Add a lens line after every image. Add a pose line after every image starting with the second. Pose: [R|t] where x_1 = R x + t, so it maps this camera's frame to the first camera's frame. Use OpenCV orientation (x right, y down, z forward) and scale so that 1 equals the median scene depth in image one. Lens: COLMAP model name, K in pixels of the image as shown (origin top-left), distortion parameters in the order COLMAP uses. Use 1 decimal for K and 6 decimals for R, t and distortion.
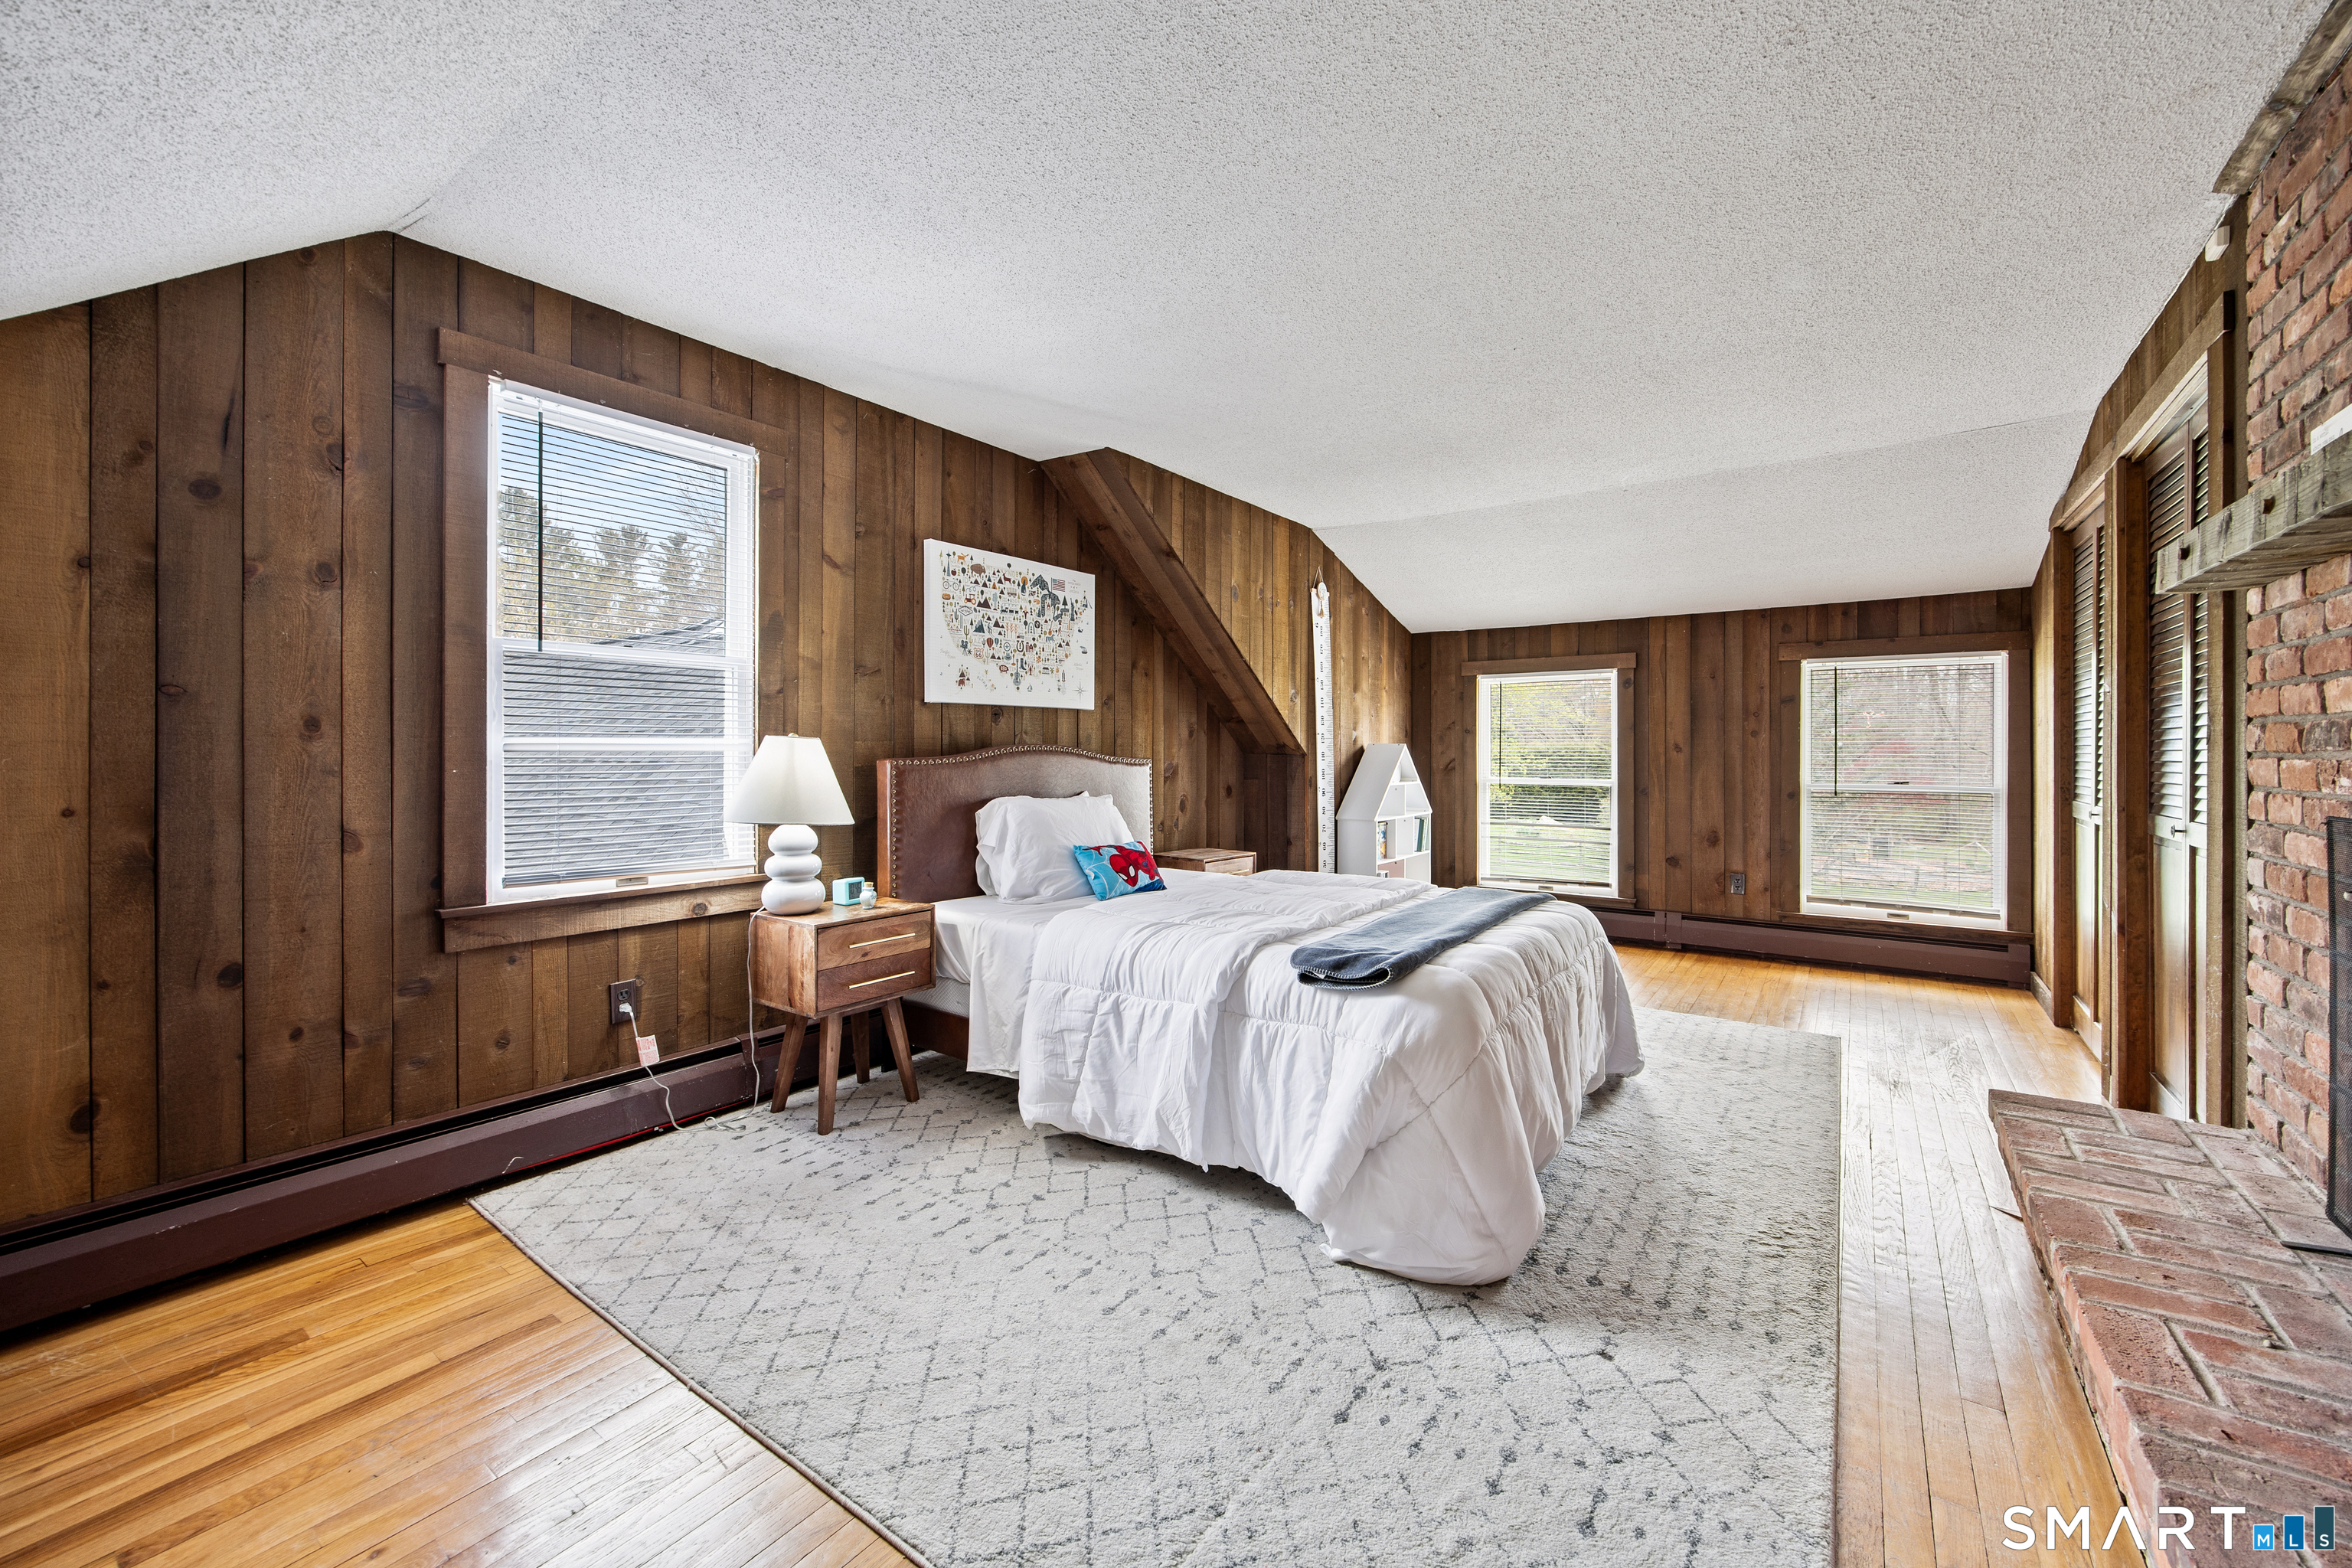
lens RADIAL K [[926.1, 0, 1194.6], [0, 926.1, 751.8], [0, 0, 1]] dist [-0.002979, 0.000819]
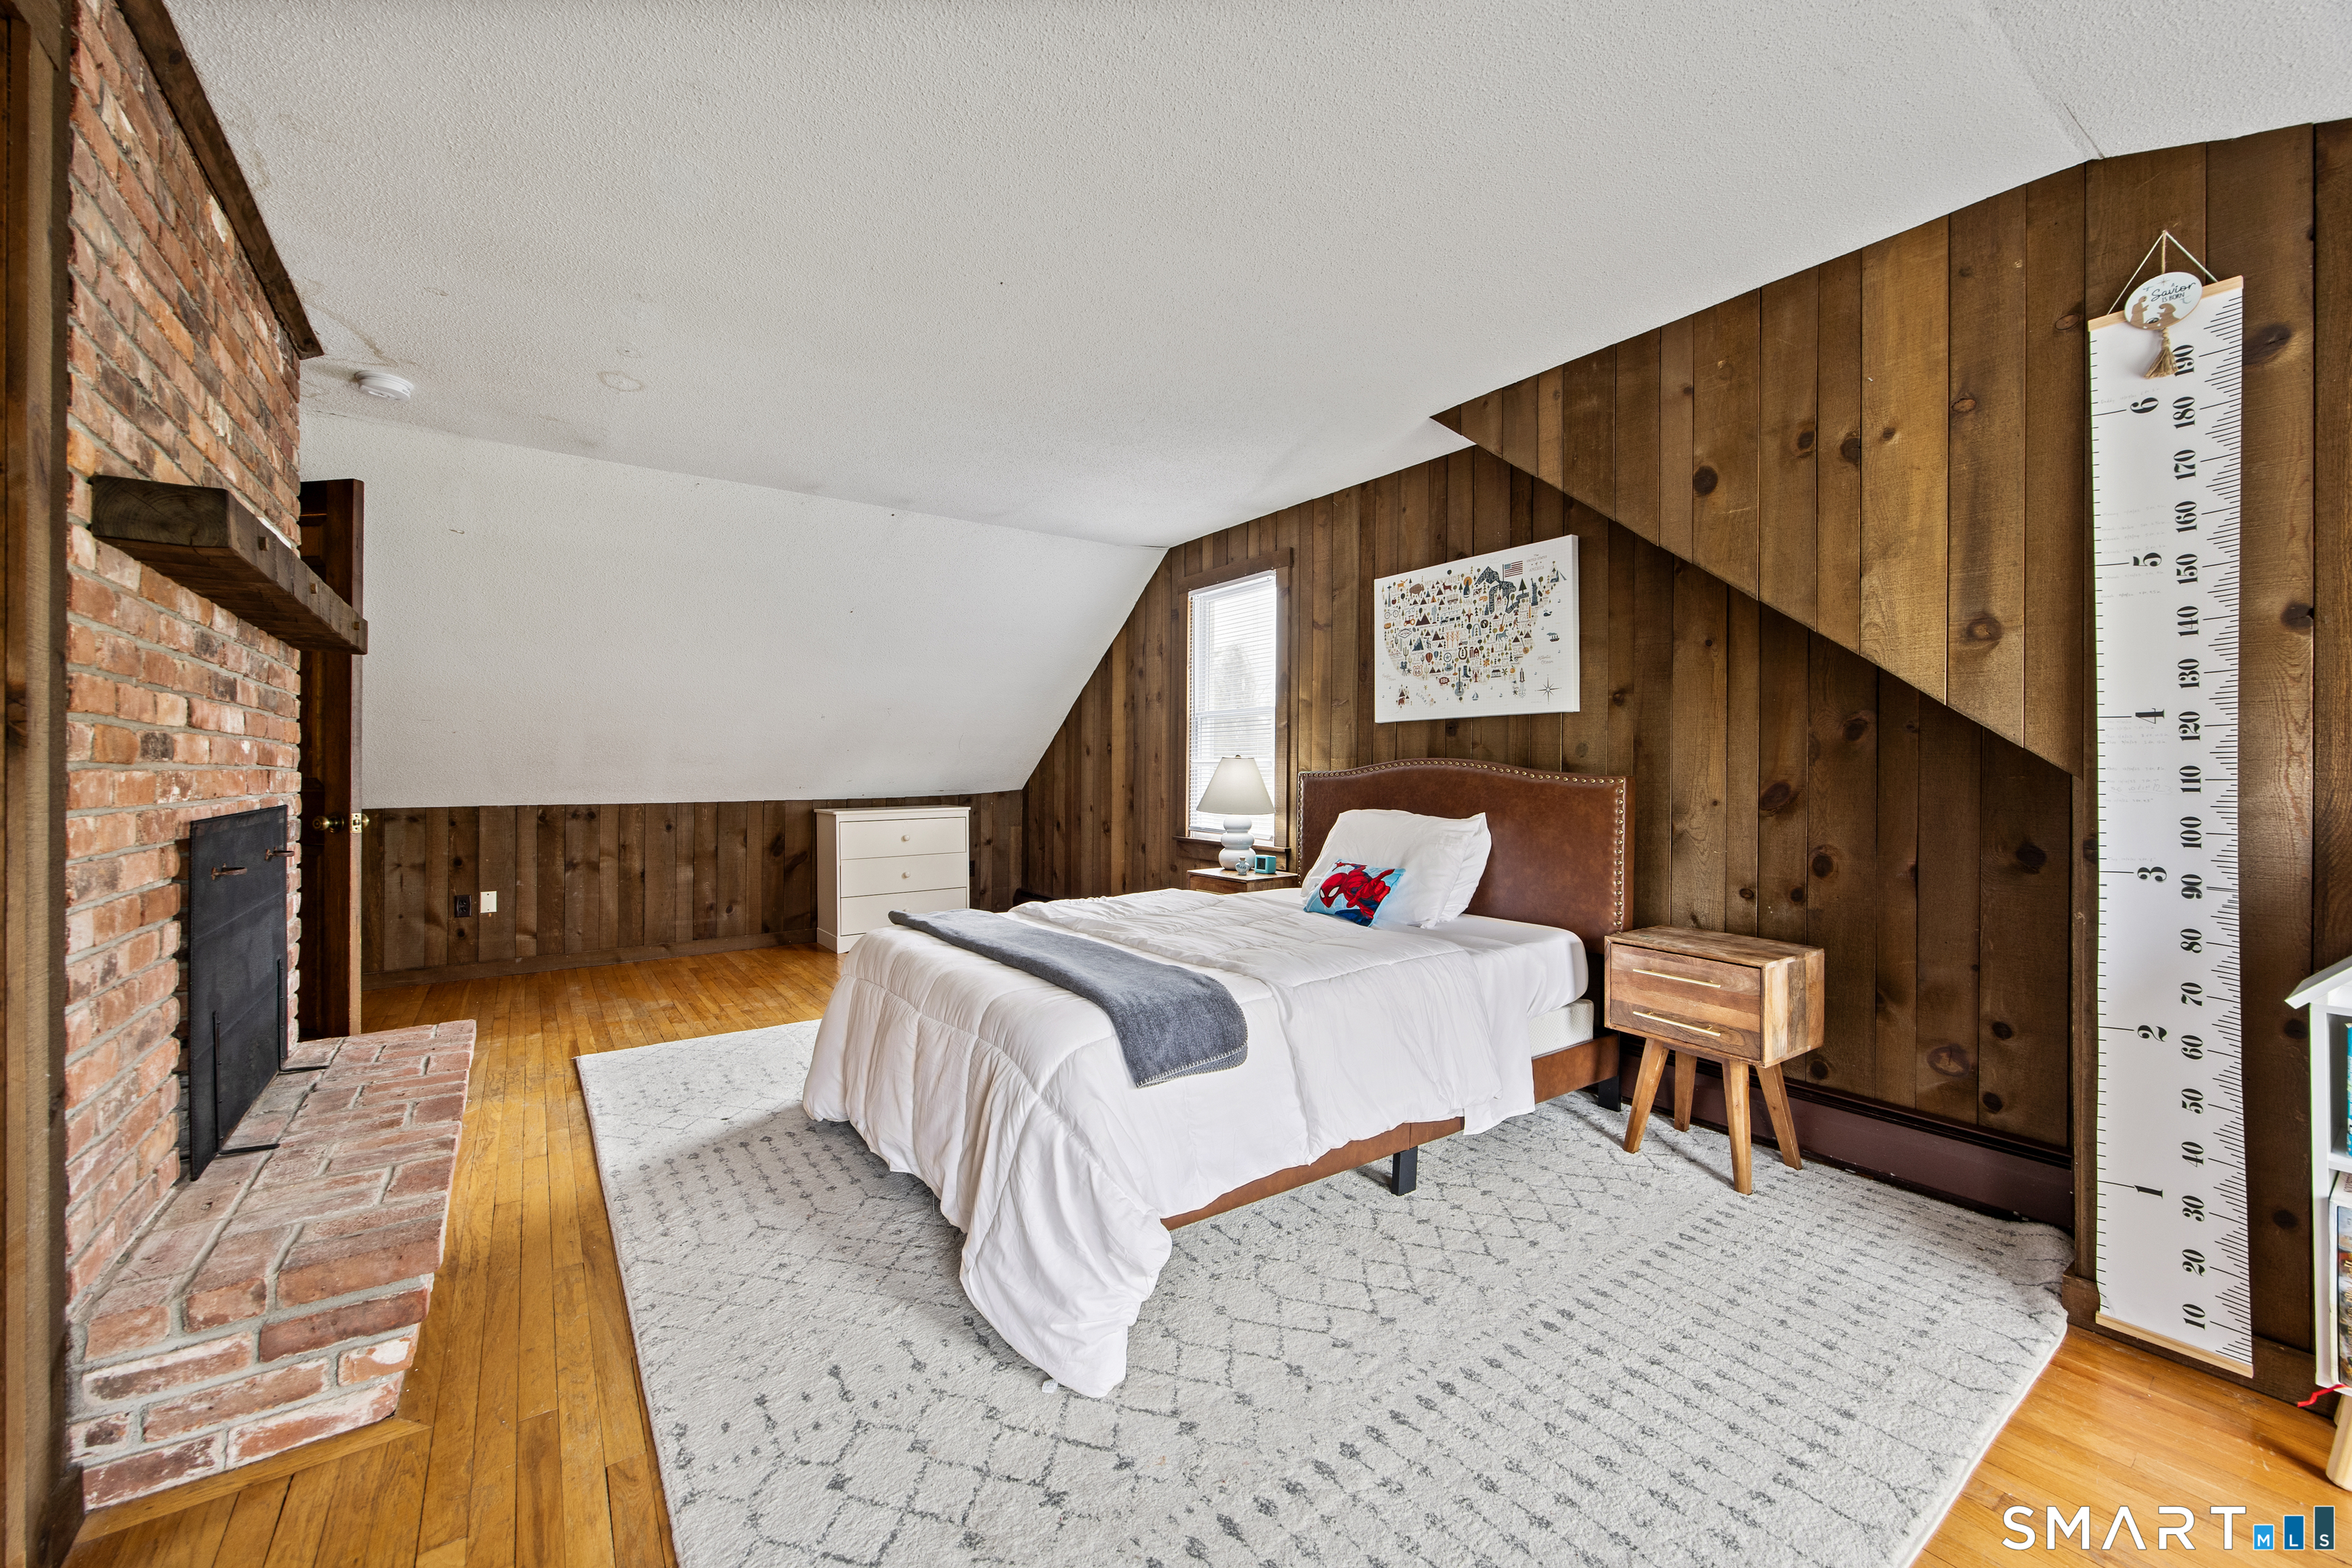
lens RADIAL K [[926.1, 0, 1177.5], [0, 926.1, 762.0], [0, 0, 1]] dist [-0.002979, 0.000819]
pose [[-0.332882, -0.003877, -0.942961, 0.797299], [-0.000470, 0.999992, -0.003945, -0.000662], [0.942968, -0.000870, -0.332881, 1.053938]]
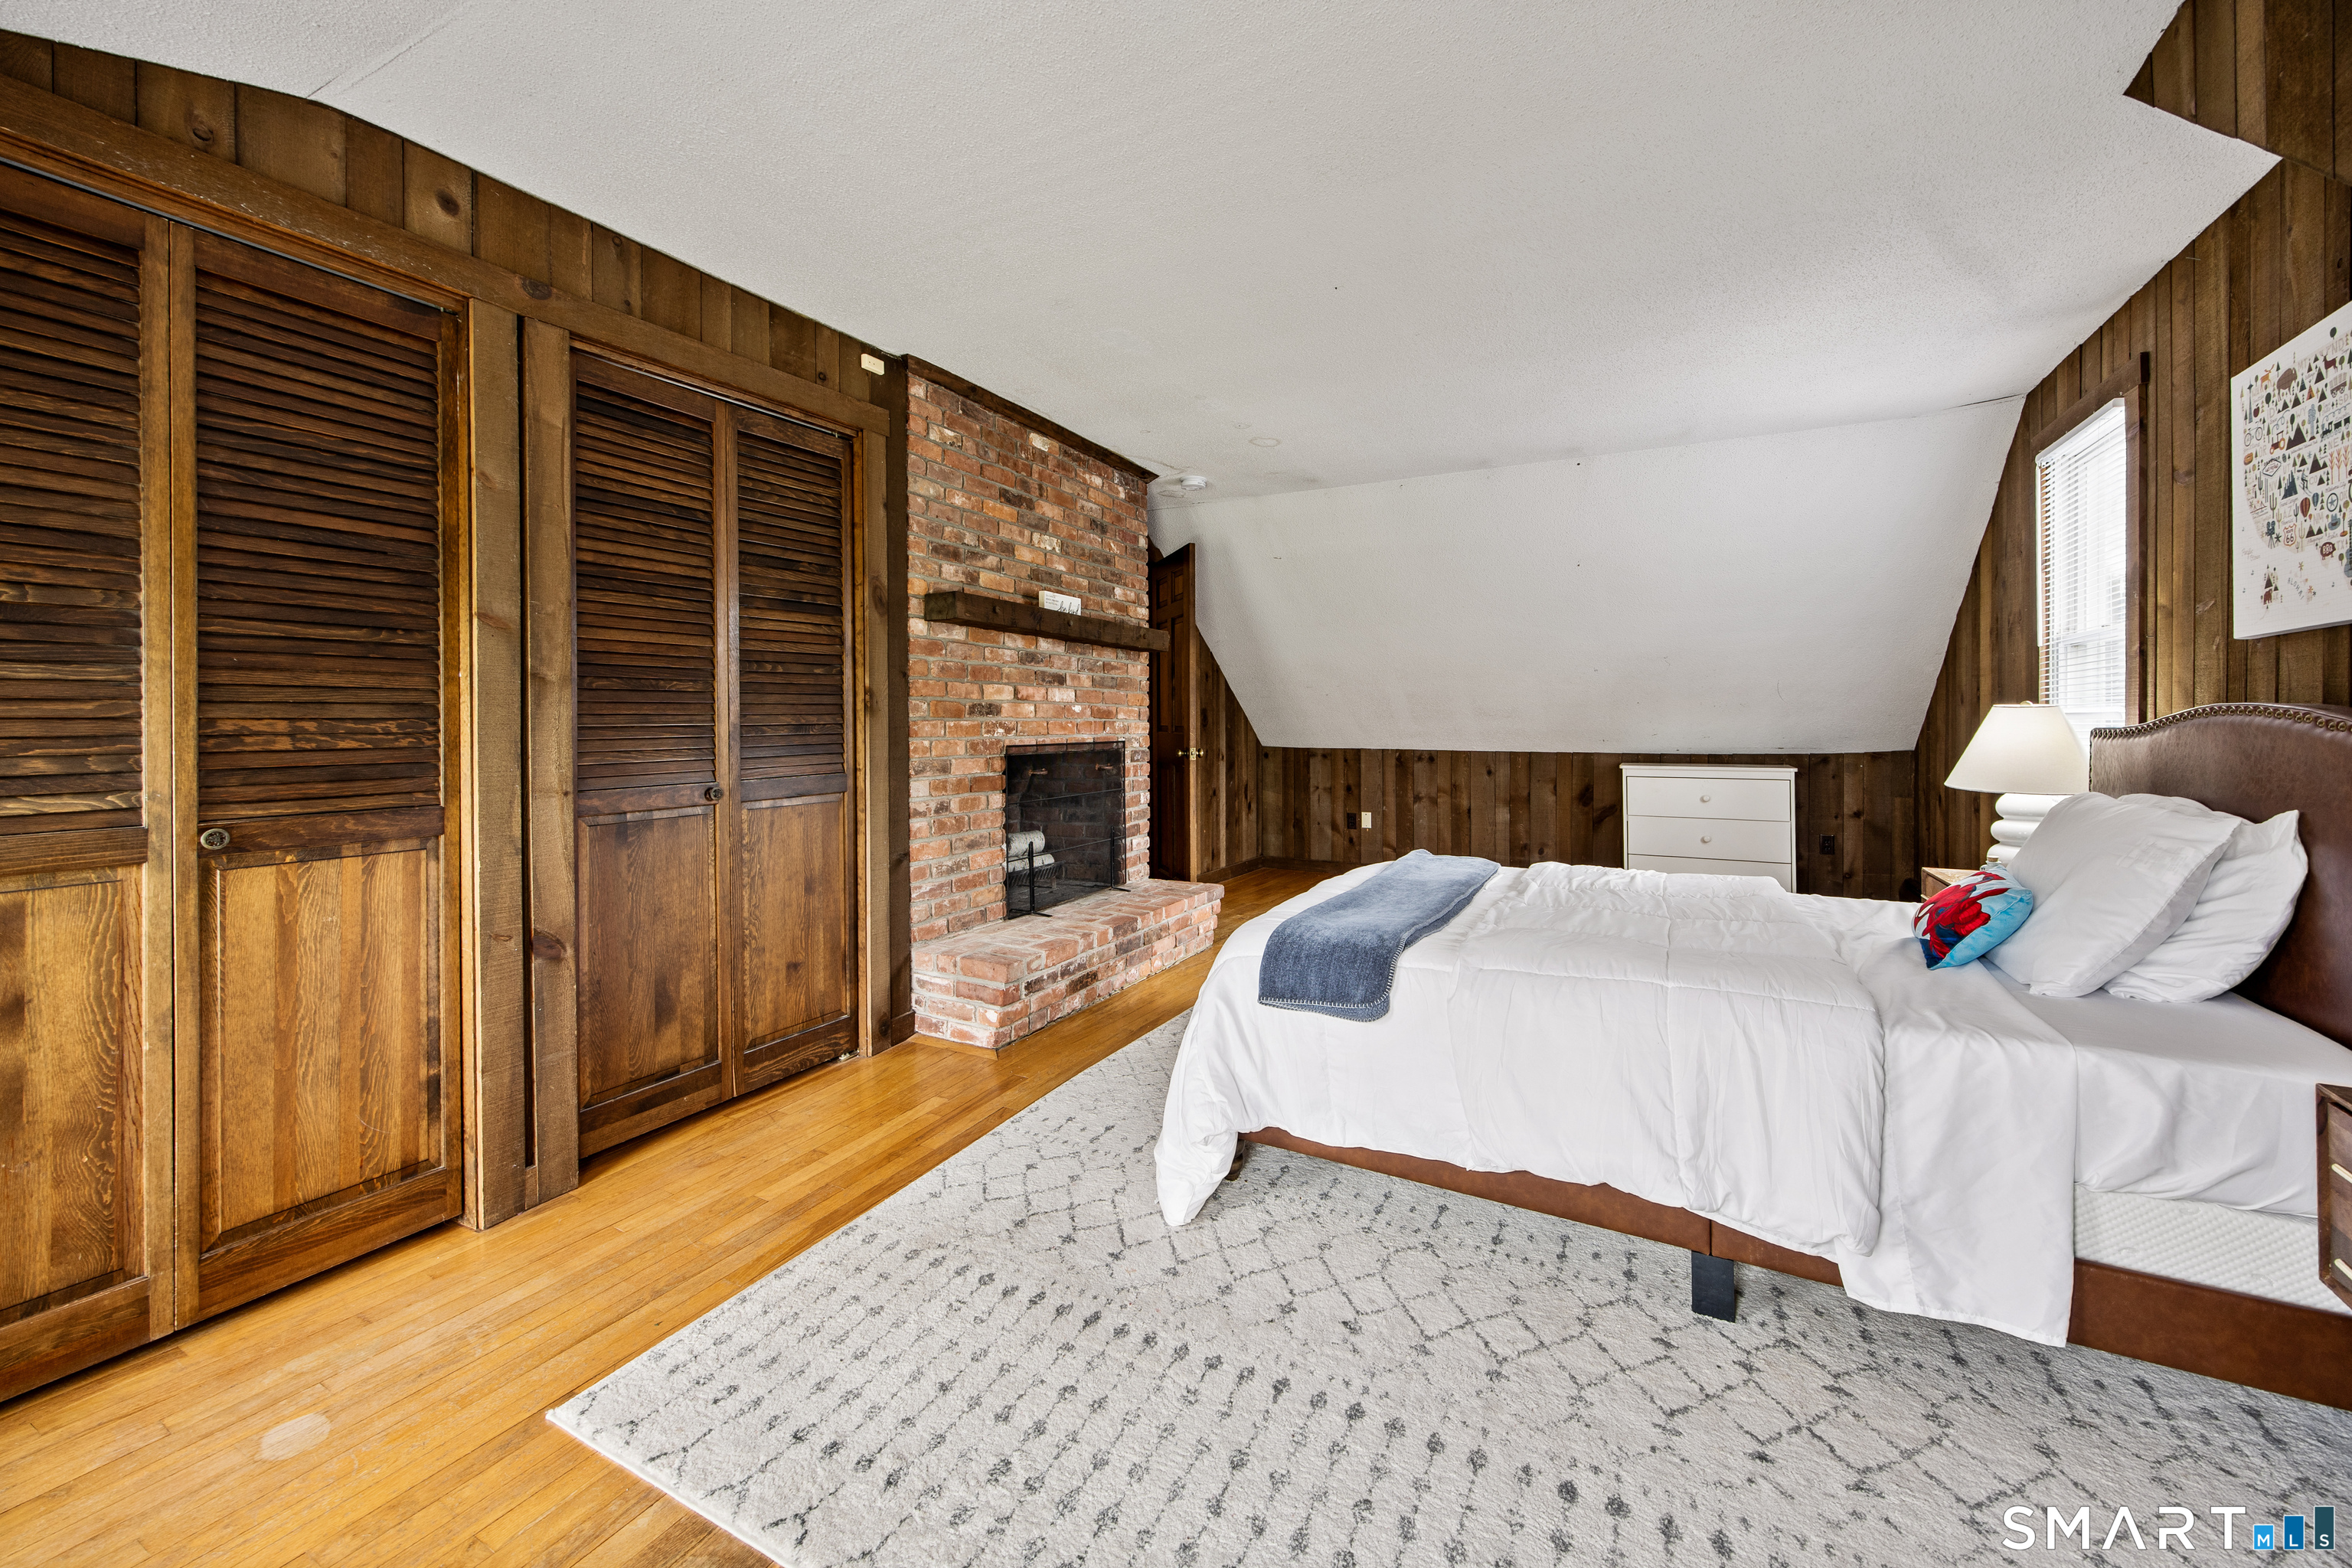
lens RADIAL K [[926.1, 0, 1158.0], [0, 926.1, 721.9], [0, 0, 1]] dist [-0.002979, 0.000819]
pose [[-0.994612, 0.000151, -0.103671, 0.458327], [-0.000196, 0.999994, 0.003337, -0.000061], [0.103671, 0.003339, -0.994606, 1.415332]]
